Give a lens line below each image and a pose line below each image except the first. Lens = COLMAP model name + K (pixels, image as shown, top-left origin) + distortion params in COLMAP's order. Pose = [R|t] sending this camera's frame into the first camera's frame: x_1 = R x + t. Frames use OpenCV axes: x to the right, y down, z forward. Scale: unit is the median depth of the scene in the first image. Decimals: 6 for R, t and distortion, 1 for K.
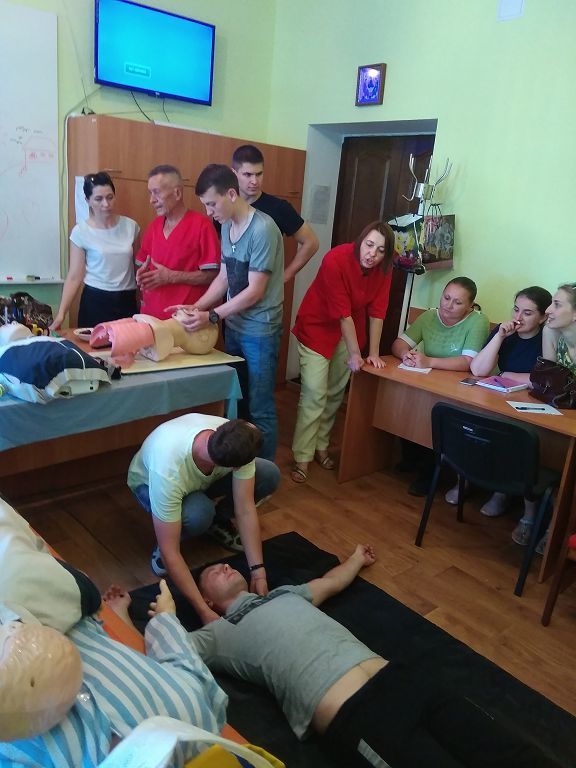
lens RADIAL K [[637.5, 0, 288.0], [0, 637.5, 384.0], [0, 0, 1]] dist [0.065913, -0.106051]
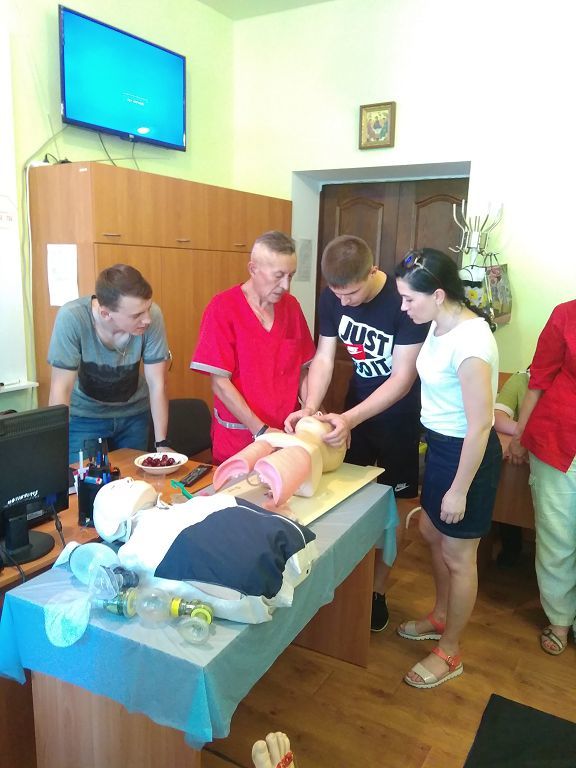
lens RADIAL K [[639.6, 0, 290.3], [0, 639.6, 380.5], [0, 0, 1]] dist [0.084933, -0.133548]
pose [[0.954802, -0.110312, 0.276014, -0.270205], [0.130251, 0.989959, -0.054921, -0.084069], [-0.267184, 0.088390, 0.959583, 0.209118]]
